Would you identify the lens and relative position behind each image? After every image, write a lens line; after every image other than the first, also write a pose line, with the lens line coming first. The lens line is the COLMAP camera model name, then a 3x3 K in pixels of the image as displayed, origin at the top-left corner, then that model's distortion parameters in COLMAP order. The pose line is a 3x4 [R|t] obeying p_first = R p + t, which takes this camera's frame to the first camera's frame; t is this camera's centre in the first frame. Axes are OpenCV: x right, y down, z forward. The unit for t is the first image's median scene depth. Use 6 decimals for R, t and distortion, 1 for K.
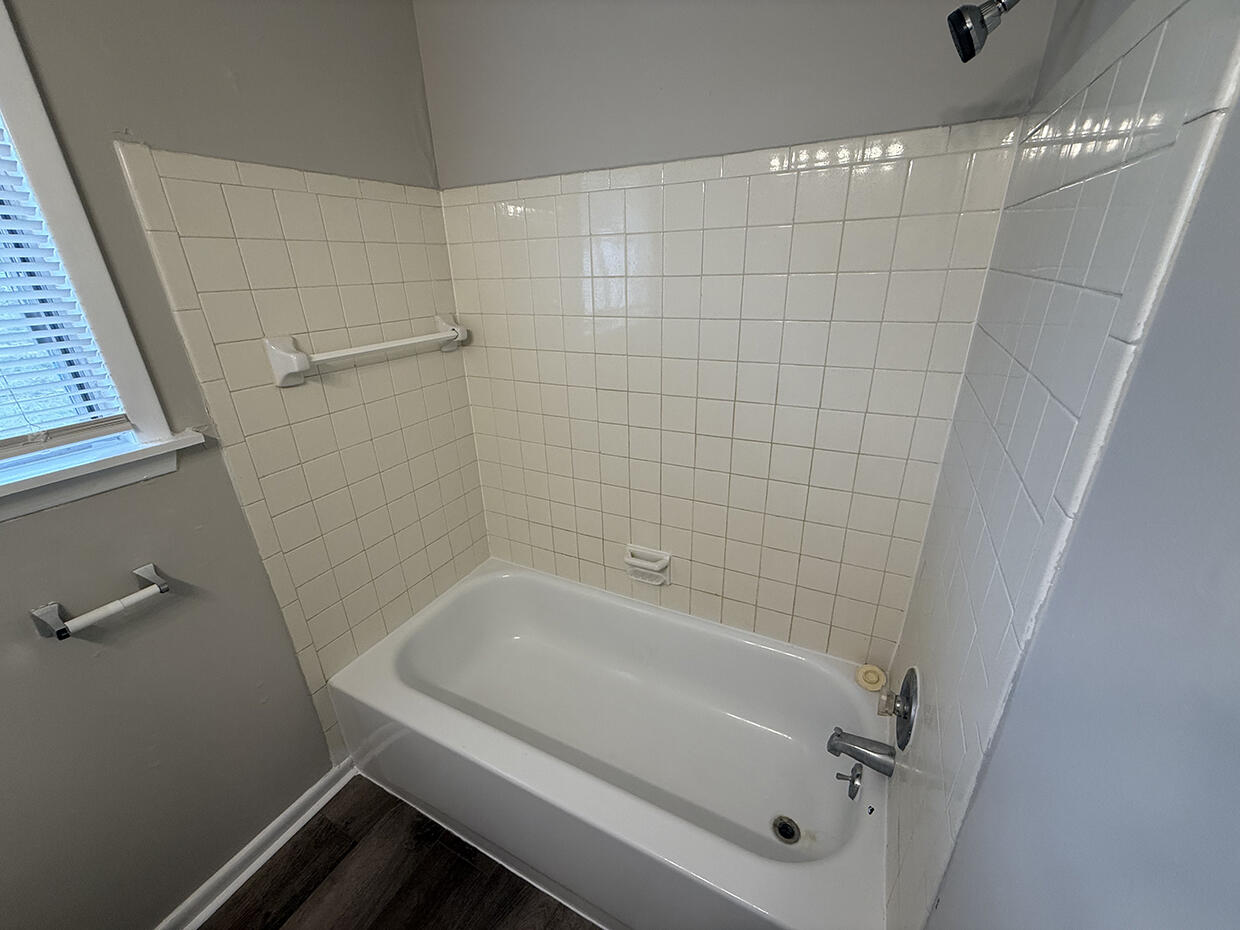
lens RADIAL K [[494.6, 0, 615.7], [0, 494.6, 465.5], [0, 0, 1]] dist [-0.000340, 0.000410]
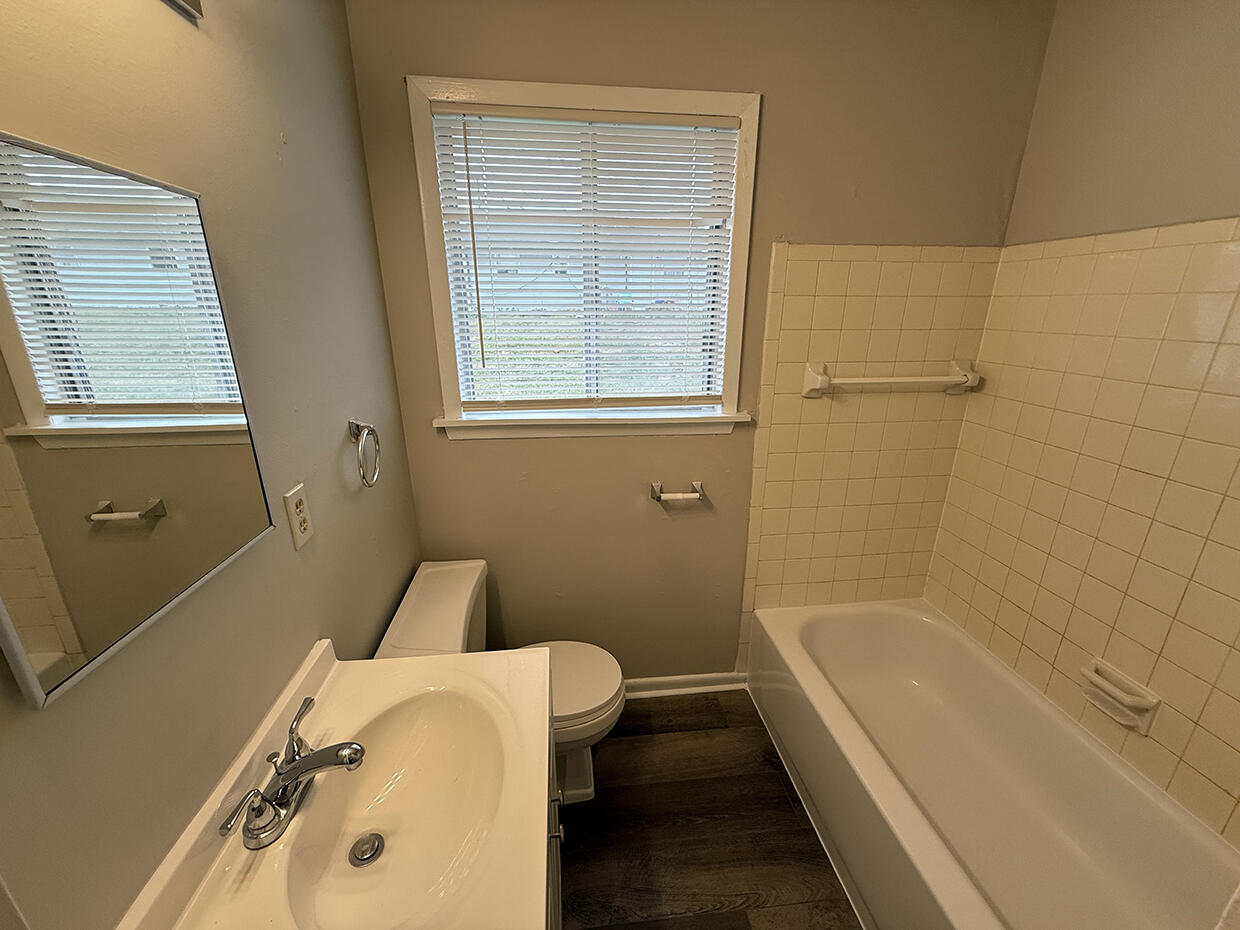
lens RADIAL K [[494.6, 0, 615.7], [0, 494.6, 465.5], [0, 0, 1]] dist [-0.000340, 0.000410]
pose [[0.553292, 0.286560, -0.782145, 0.170942], [-0.327402, 0.938208, 0.112132, 0.039416], [0.765947, 0.194034, 0.612924, -0.220965]]
